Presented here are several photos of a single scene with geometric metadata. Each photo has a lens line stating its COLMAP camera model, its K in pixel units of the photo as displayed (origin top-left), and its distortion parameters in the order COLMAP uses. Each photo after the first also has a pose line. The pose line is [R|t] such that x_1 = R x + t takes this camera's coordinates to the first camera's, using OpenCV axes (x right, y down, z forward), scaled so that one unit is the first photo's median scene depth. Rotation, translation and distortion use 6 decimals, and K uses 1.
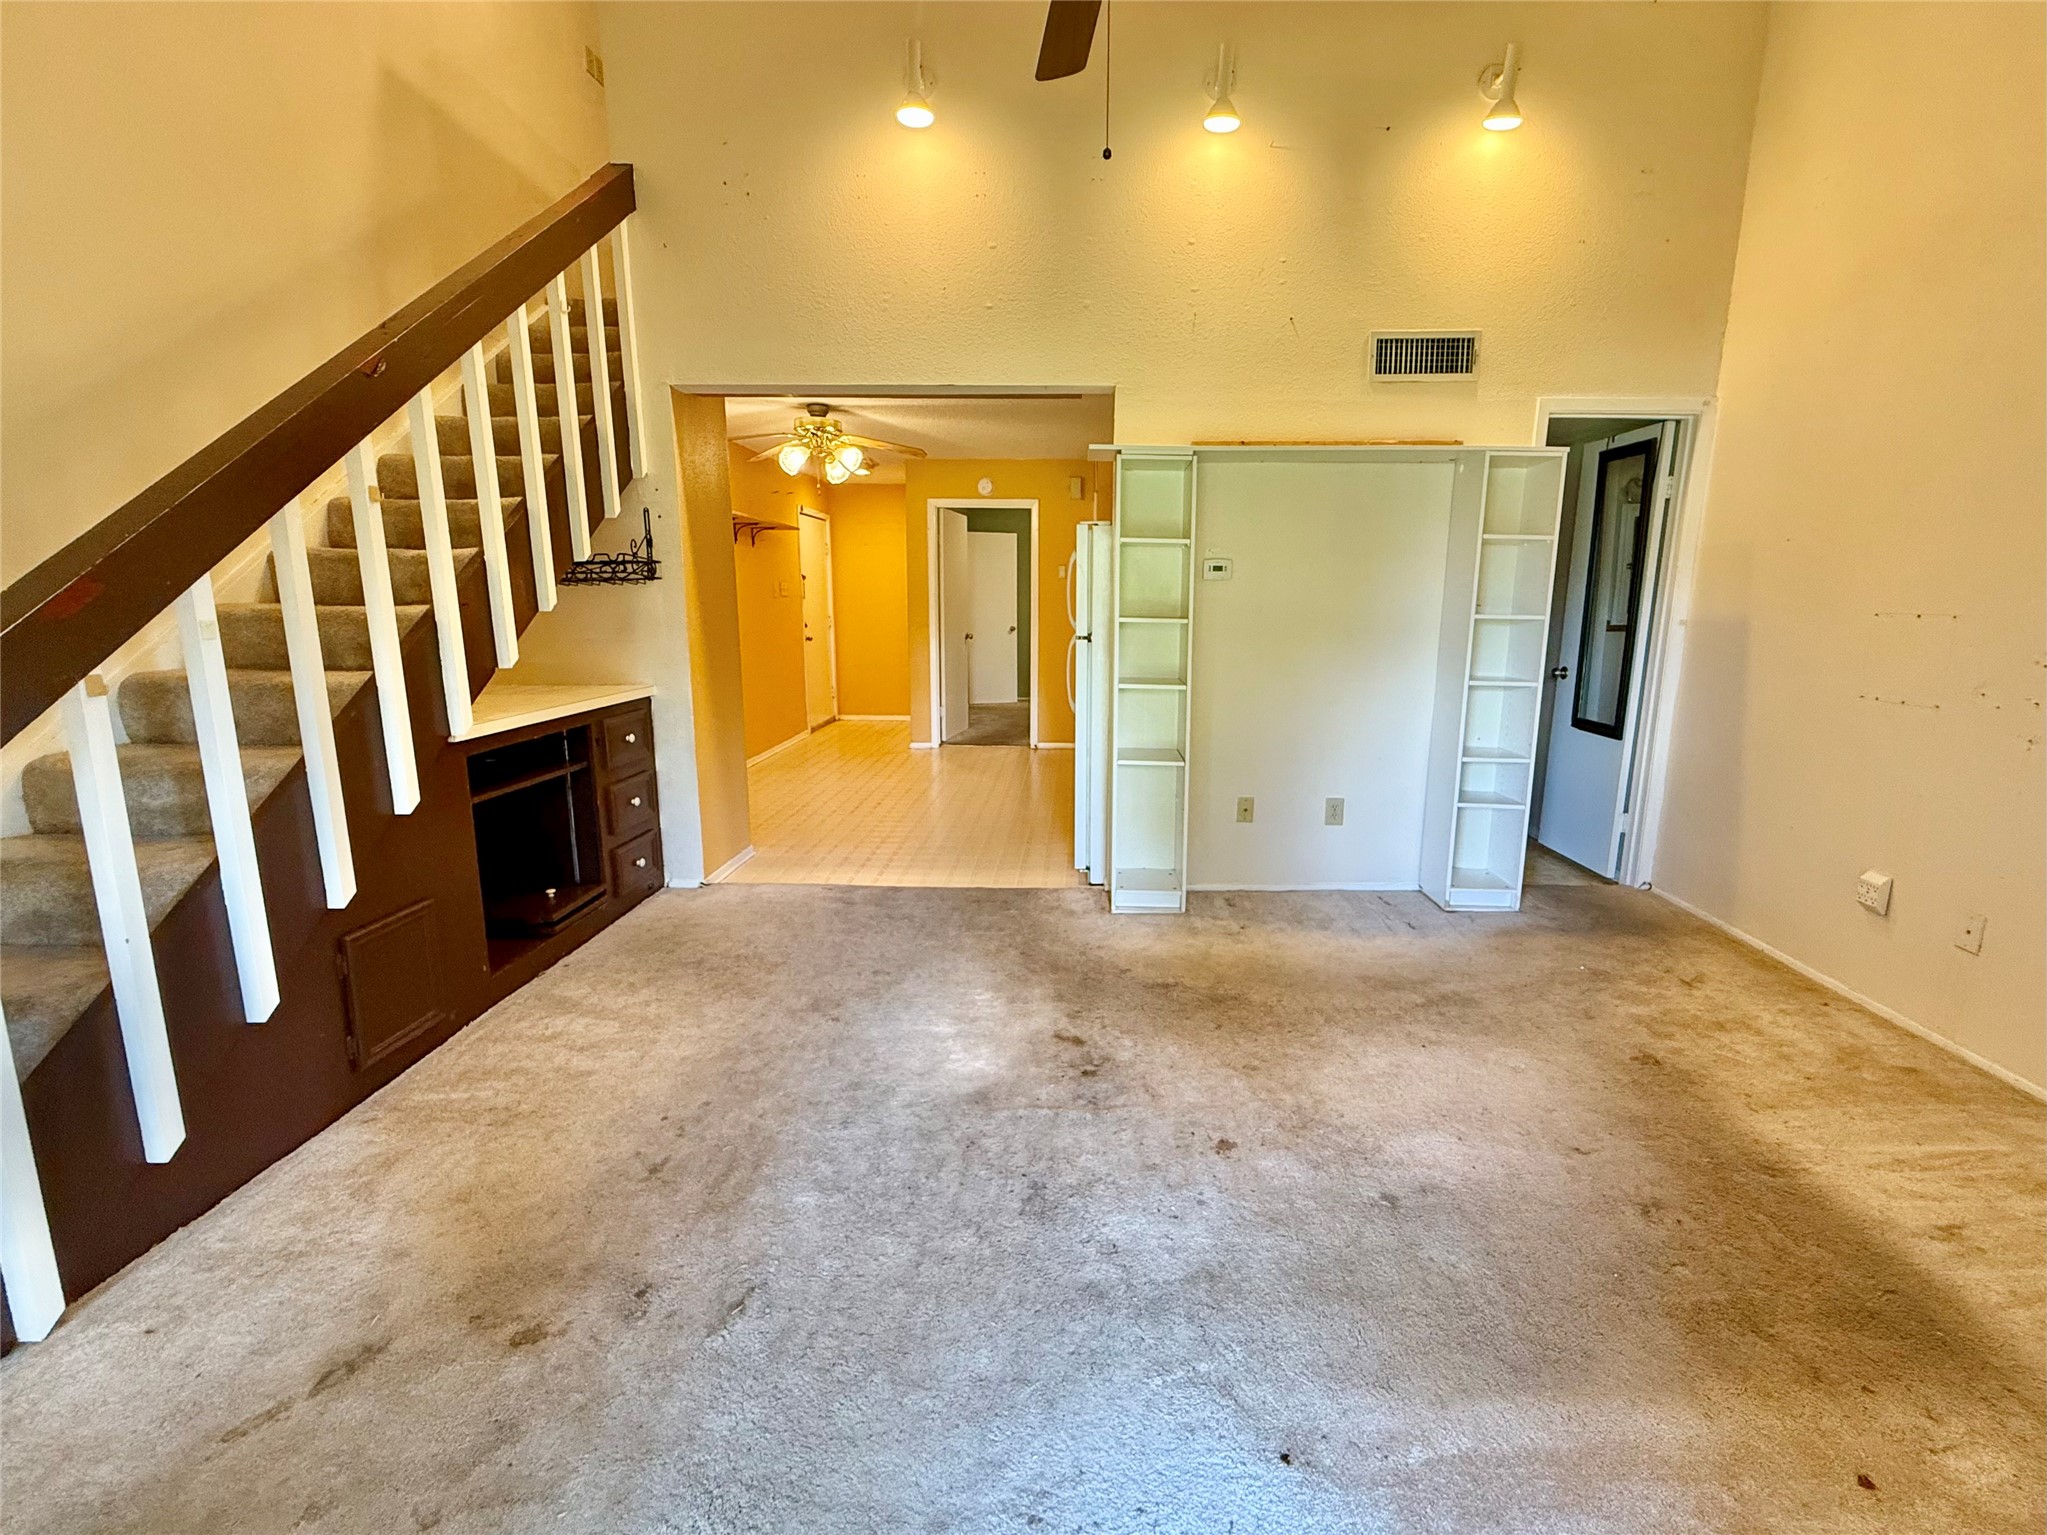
lens RADIAL K [[896.6, 0, 1066.2], [0, 896.6, 765.7], [0, 0, 1]] dist [0.000243, -0.000116]
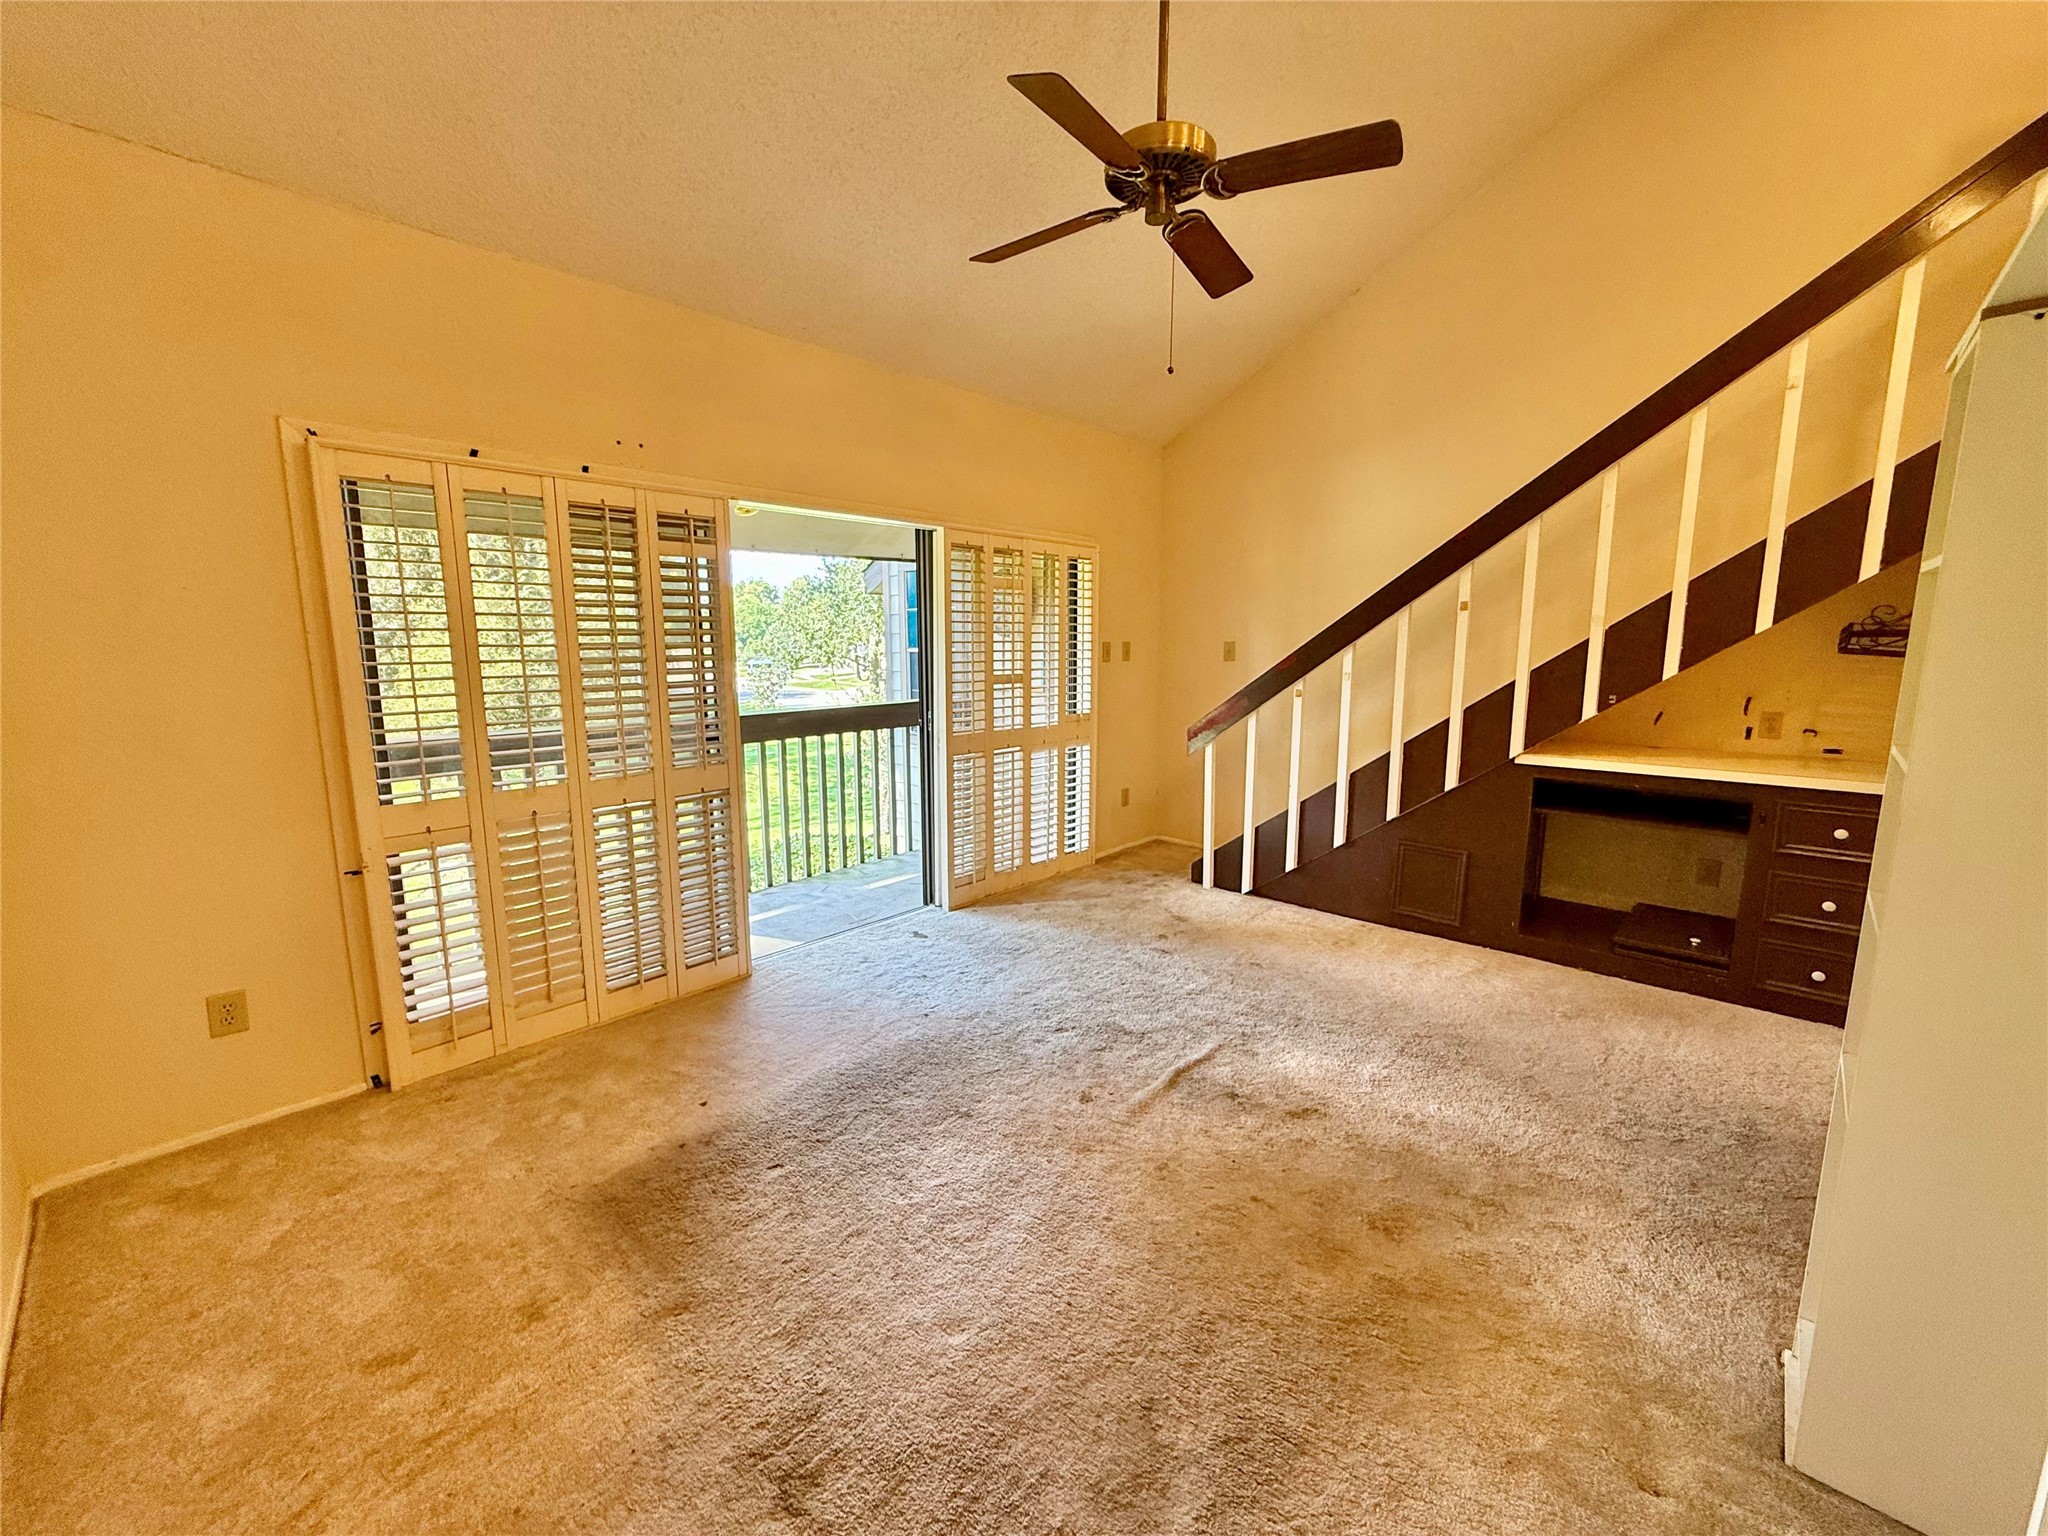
lens RADIAL K [[811.2, 0, 1018.3], [0, 811.2, 766.8], [0, 0, 1]] dist [-0.000303, -0.000007]
pose [[-0.673705, 0.107822, -0.731093, 0.289899], [-0.141031, 0.952358, 0.270414, -0.091338], [0.725419, 0.285286, -0.626402, 0.421744]]
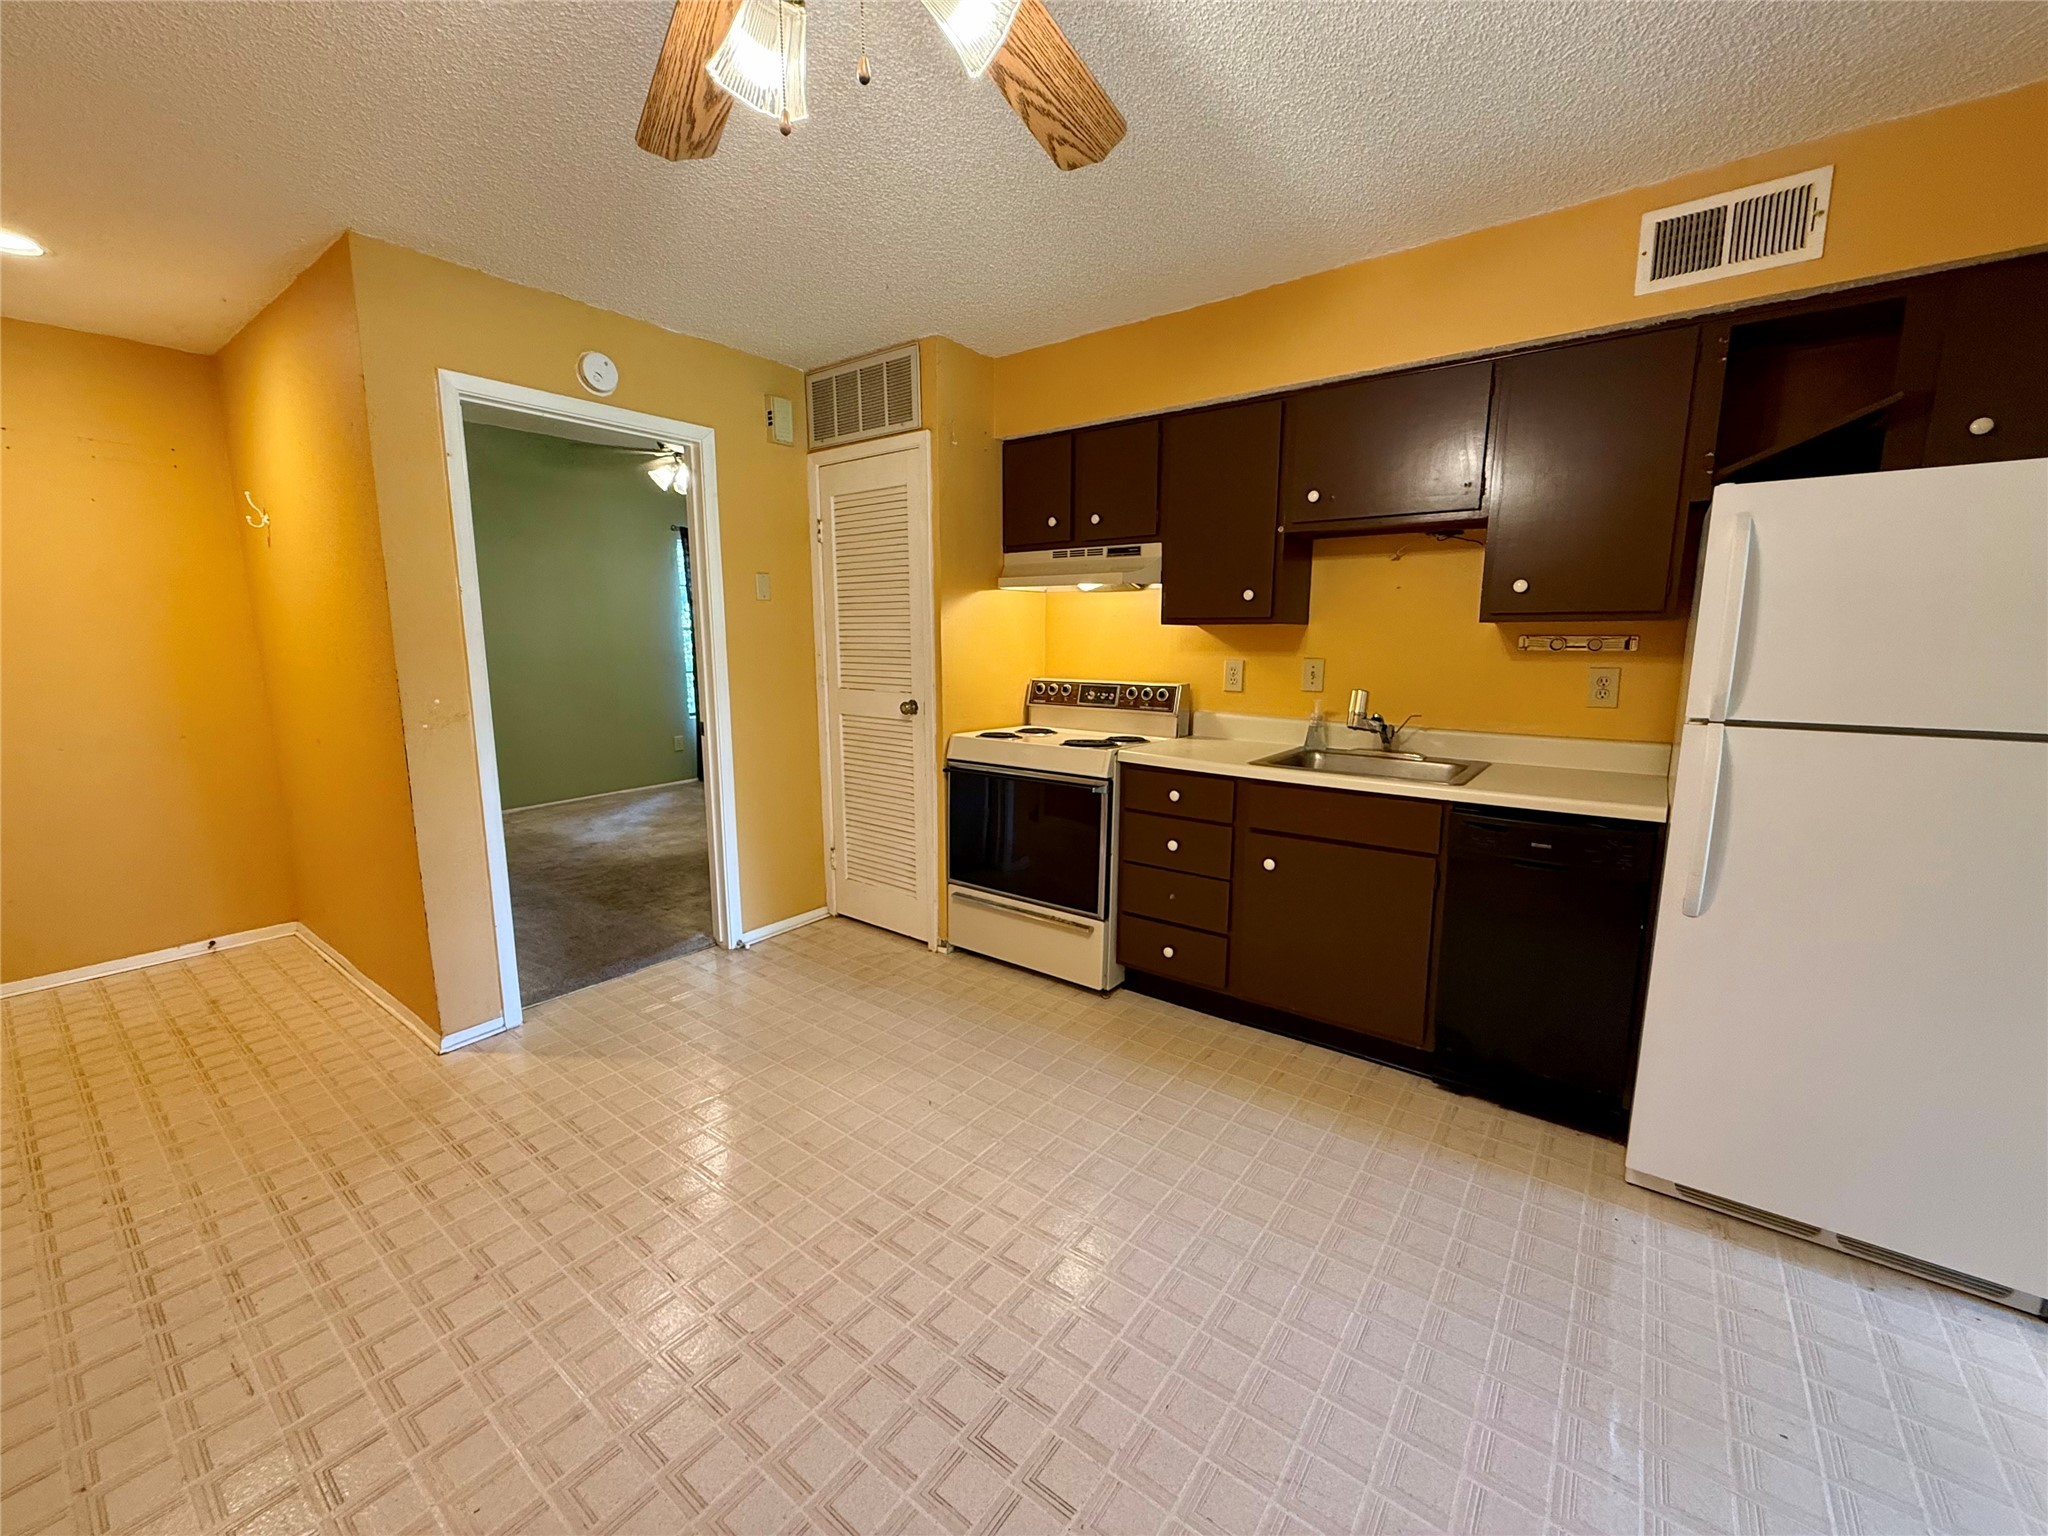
lens RADIAL K [[813.5, 0, 1017.2], [0, 813.5, 767.1], [0, 0, 1]] dist [-0.000207, -0.000164]
pose [[0.595868, -0.137751, 0.791180, -0.282571], [0.153817, 0.986516, 0.055915, -0.117363], [-0.788214, 0.088379, 0.609022, 0.605410]]
